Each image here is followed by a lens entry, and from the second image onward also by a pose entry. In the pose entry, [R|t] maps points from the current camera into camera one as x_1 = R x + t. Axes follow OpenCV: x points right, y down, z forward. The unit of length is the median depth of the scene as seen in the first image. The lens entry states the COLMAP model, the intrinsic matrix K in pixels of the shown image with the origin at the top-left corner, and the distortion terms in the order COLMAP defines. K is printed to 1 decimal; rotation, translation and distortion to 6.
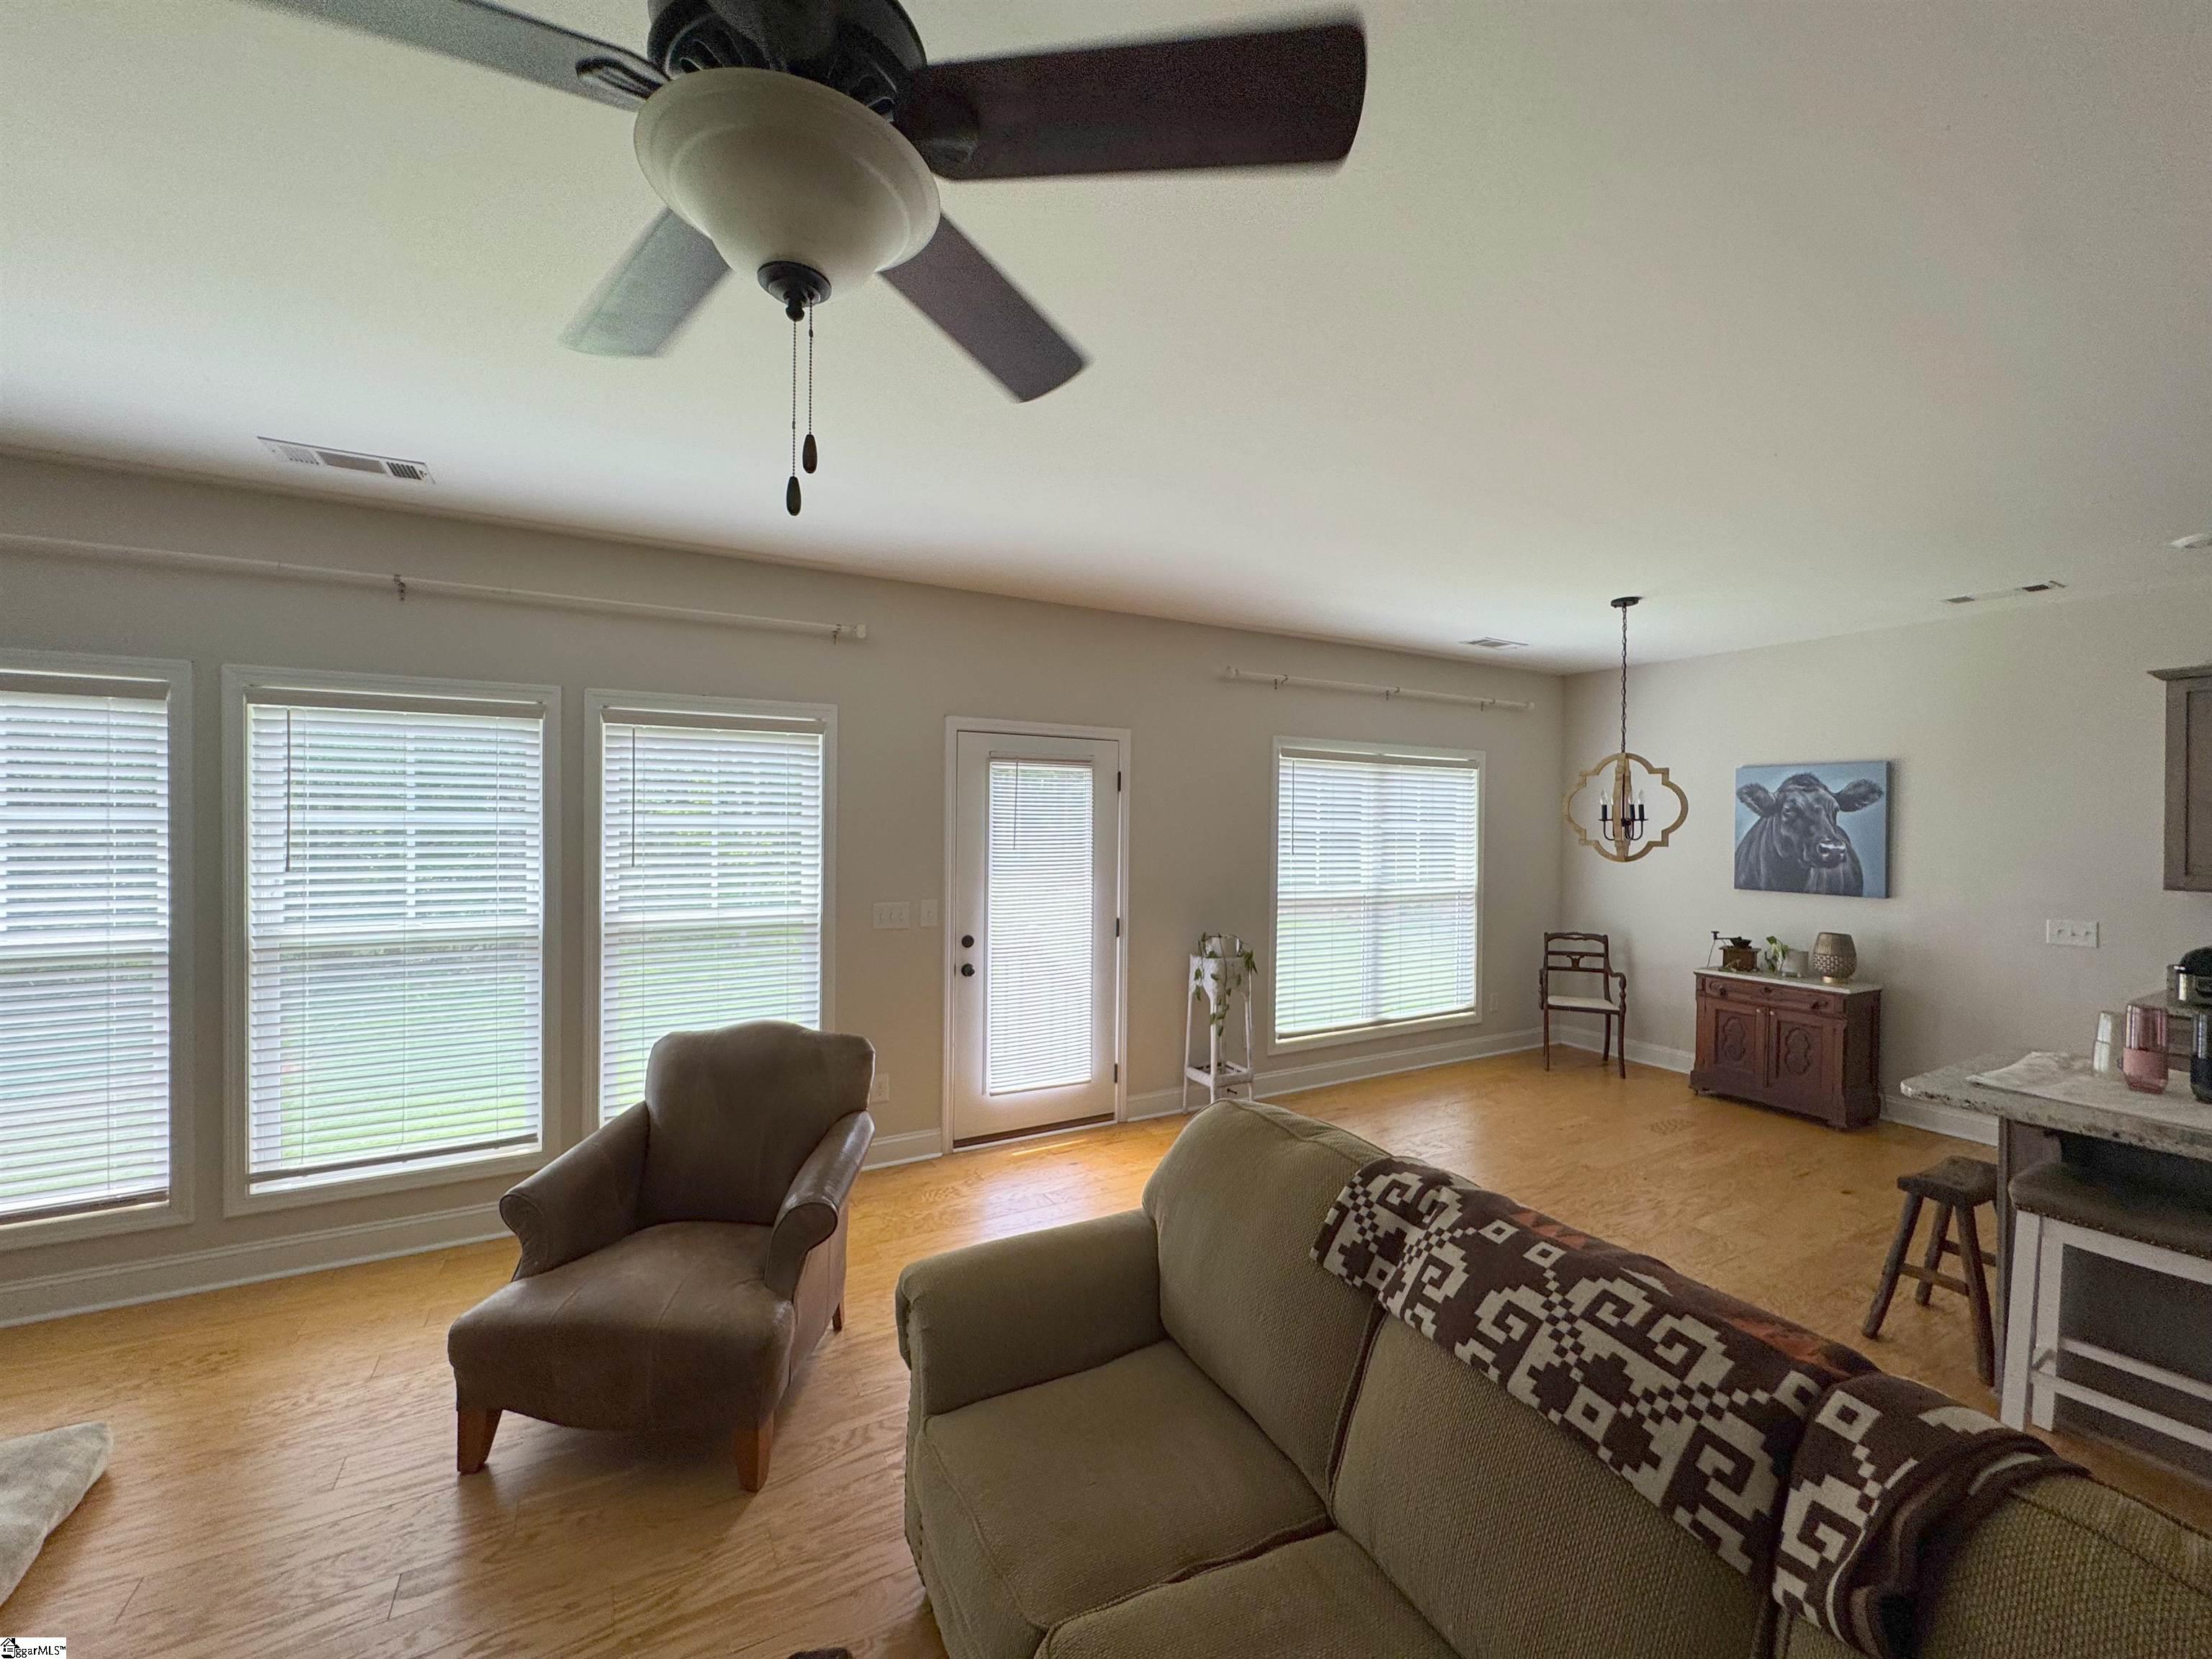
lens RADIAL K [[886.3, 0, 1104.7], [0, 886.3, 830.0], [0, 0, 1]] dist [-0.001821, 0.000199]
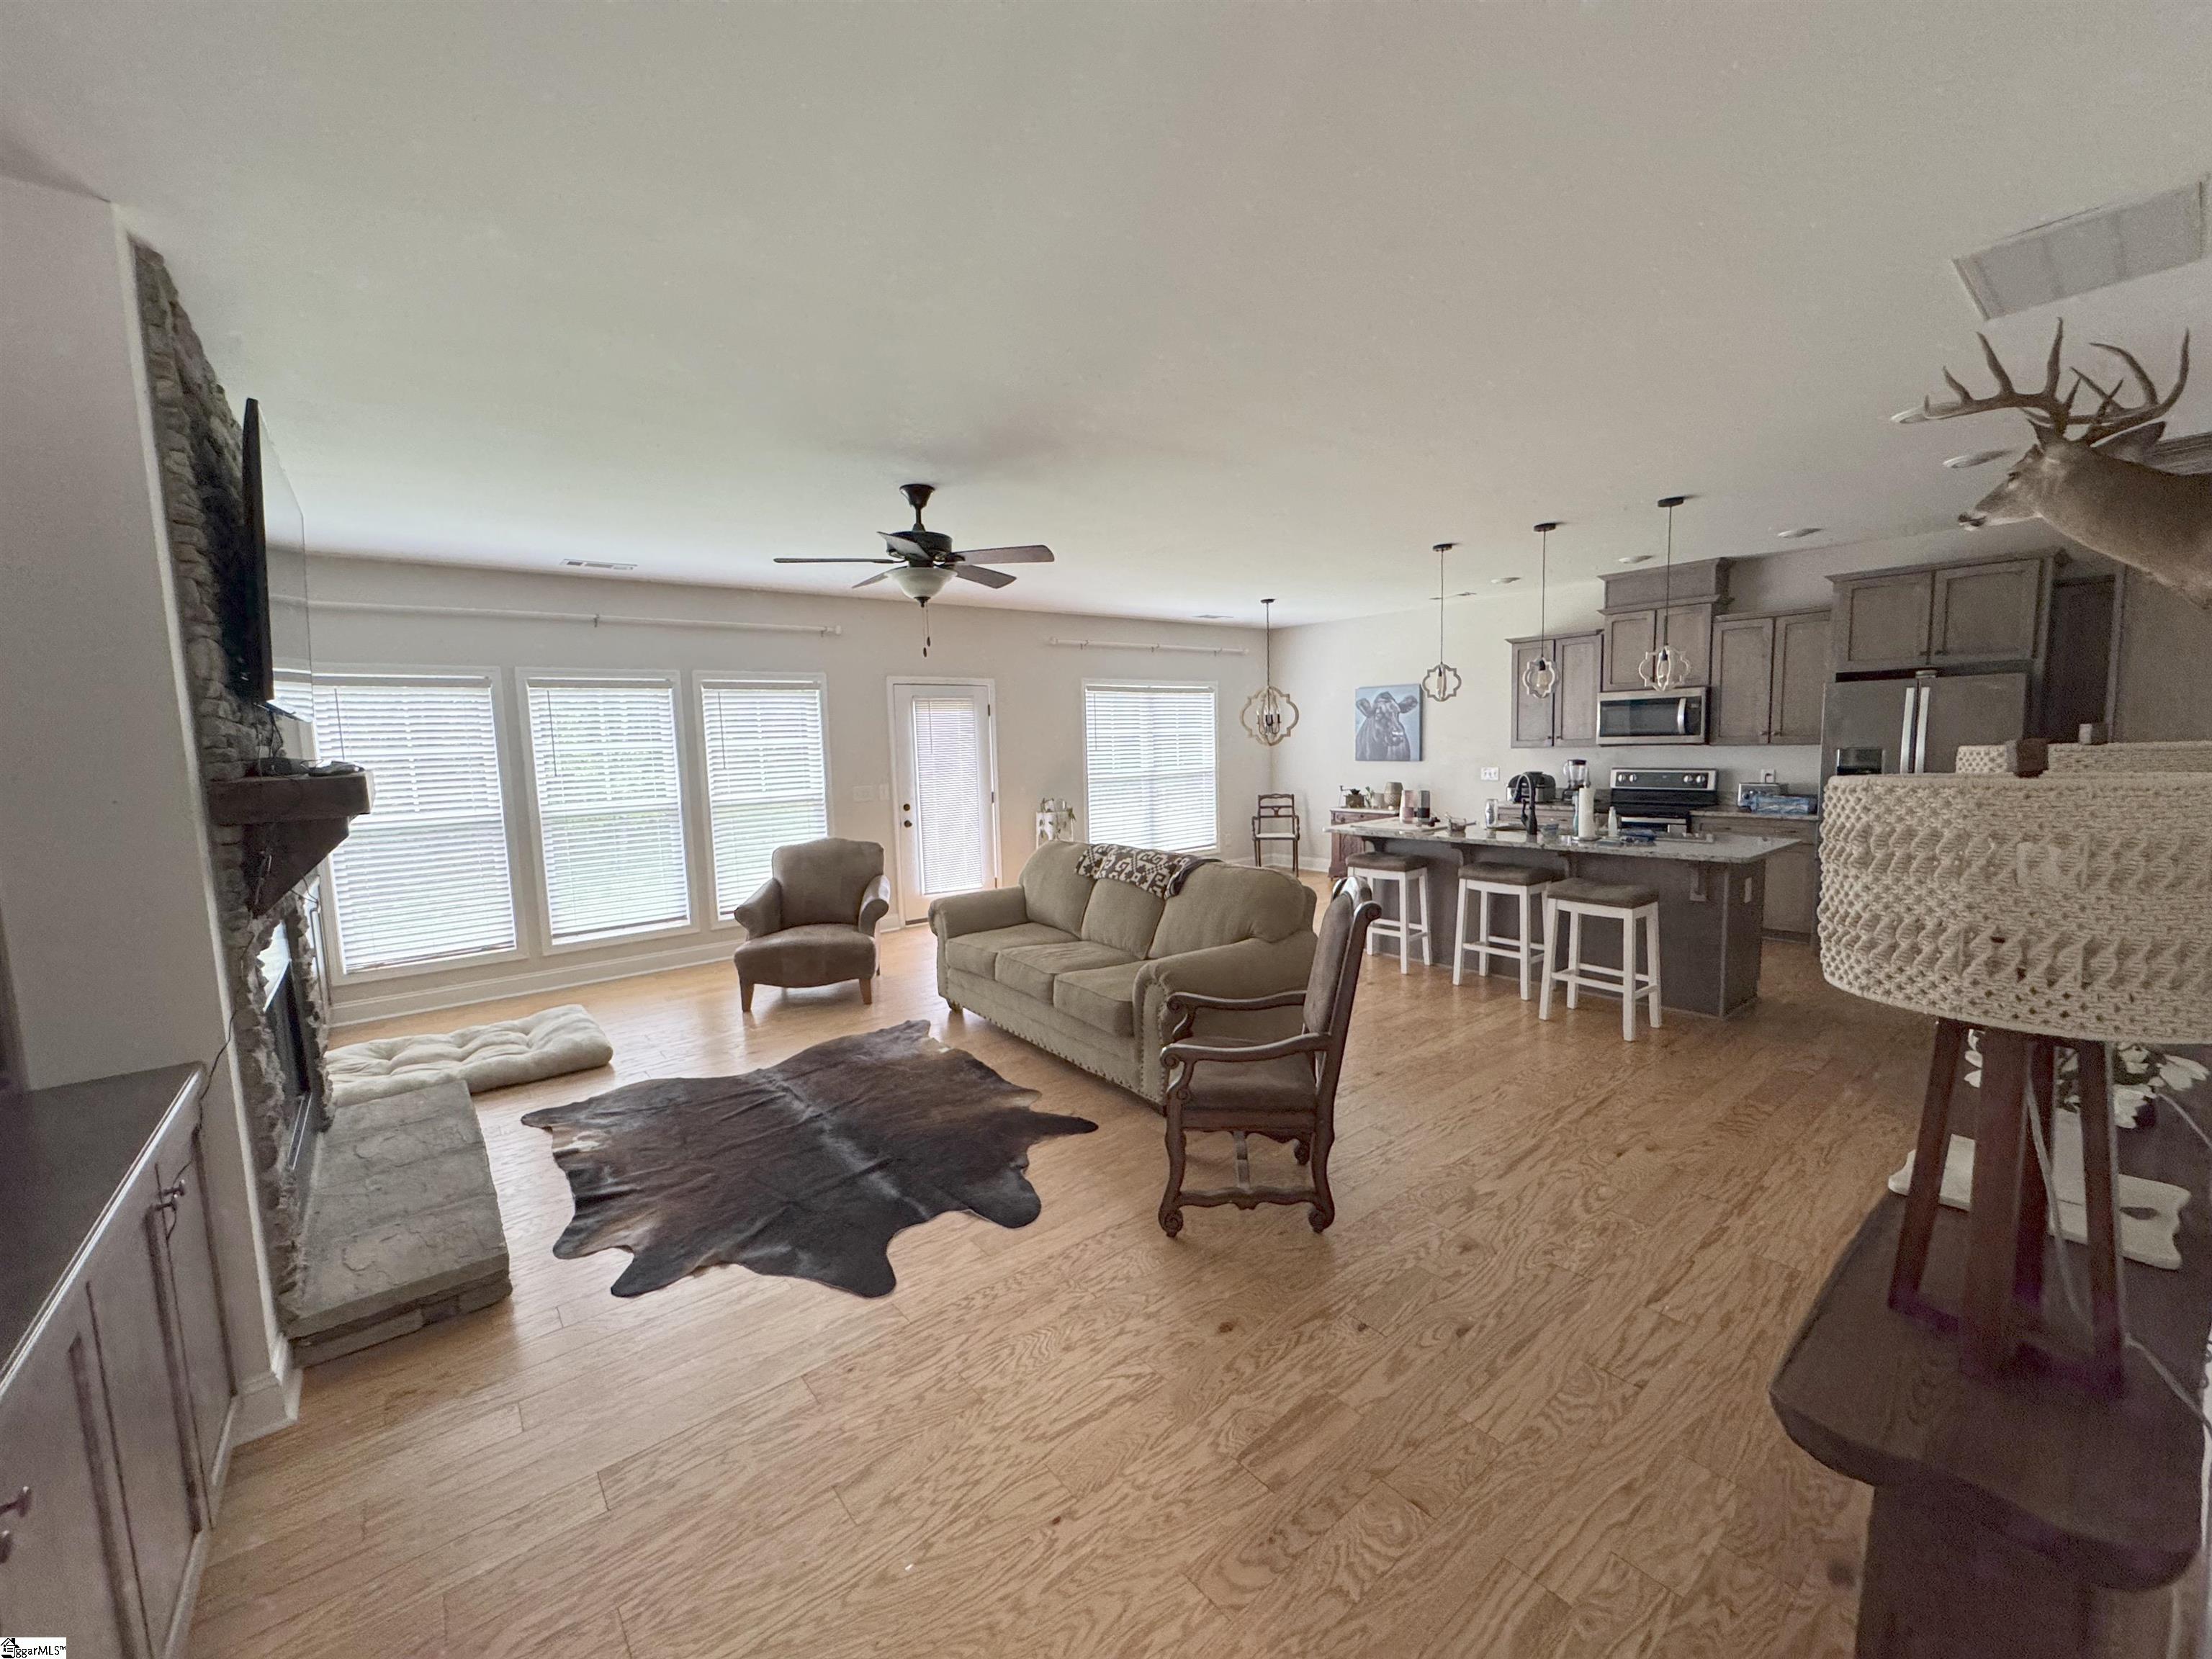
lens RADIAL K [[886.3, 0, 1104.7], [0, 886.3, 830.0], [0, 0, 1]] dist [-0.001821, 0.000199]
pose [[0.984820, -0.055380, 0.164506, -0.052535], [0.039409, 0.994325, 0.098813, 0.012342], [-0.169045, -0.090830, 0.981414, -0.651395]]
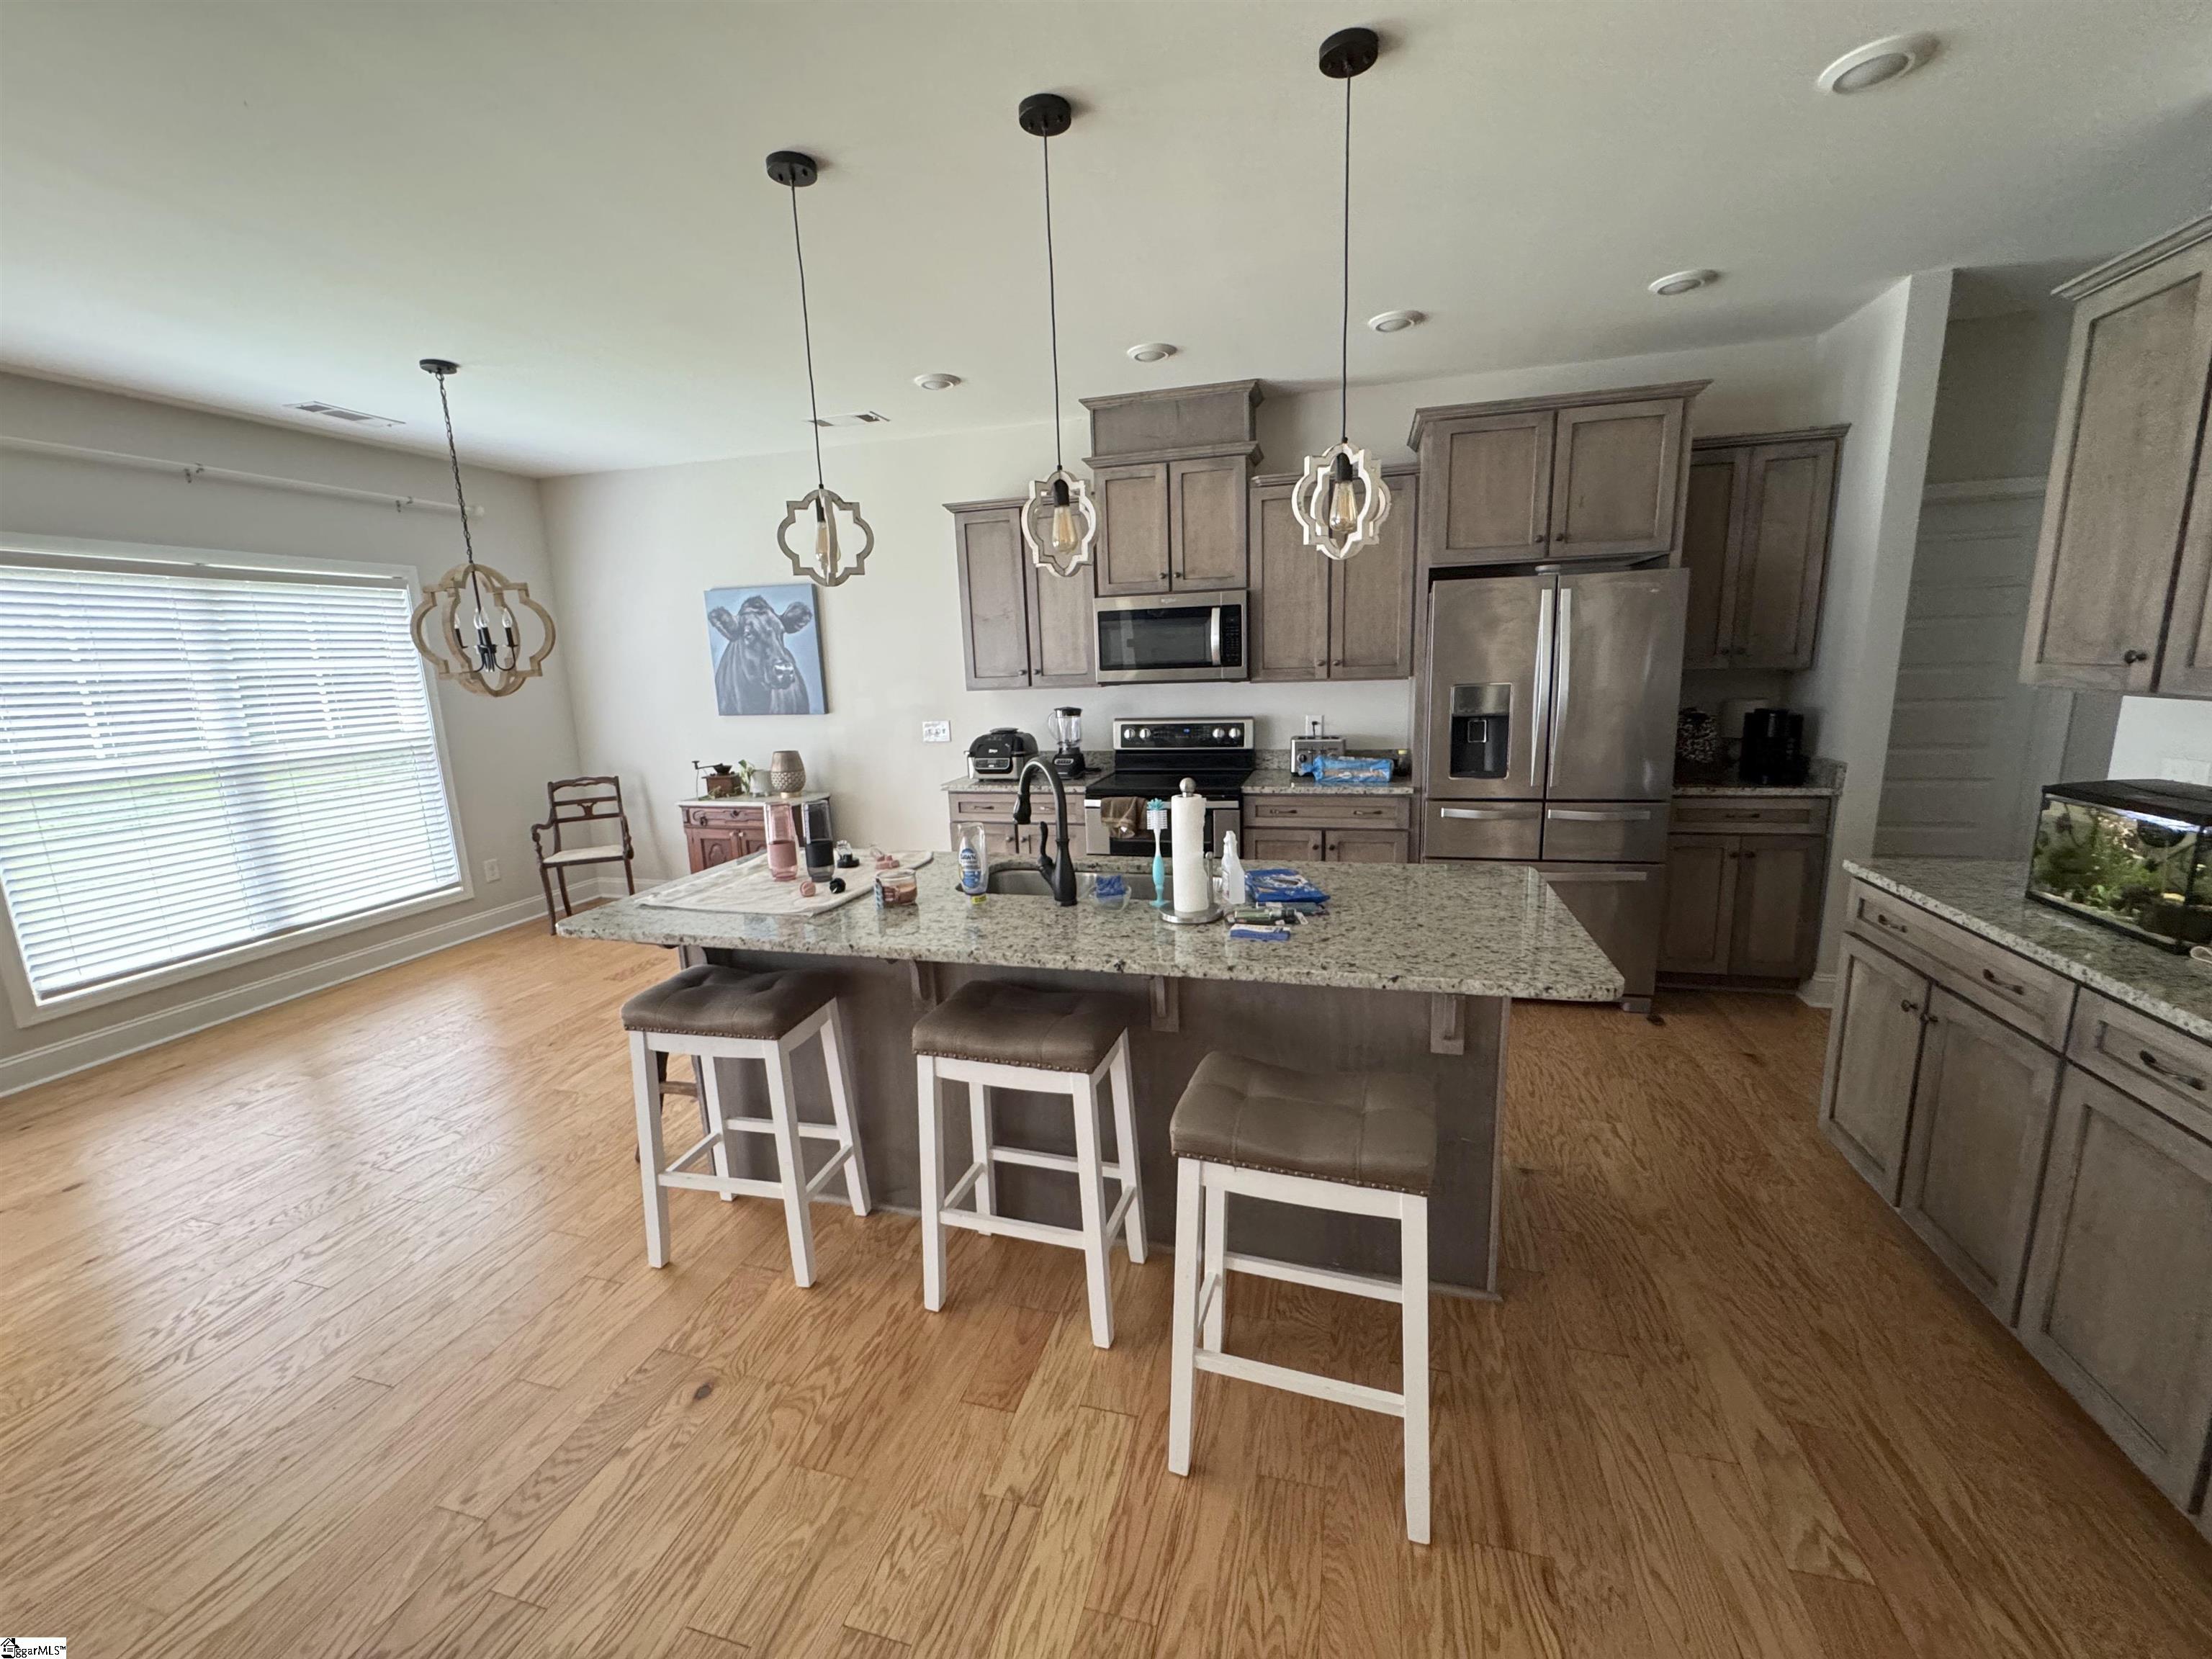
lens RADIAL K [[886.3, 0, 1104.7], [0, 886.3, 830.0], [0, 0, 1]] dist [-0.001821, 0.000199]
pose [[0.704657, -0.171326, 0.688553, 0.337570], [0.045772, 0.979366, 0.196844, 0.017646], [-0.708070, -0.107191, 0.697959, -0.018404]]
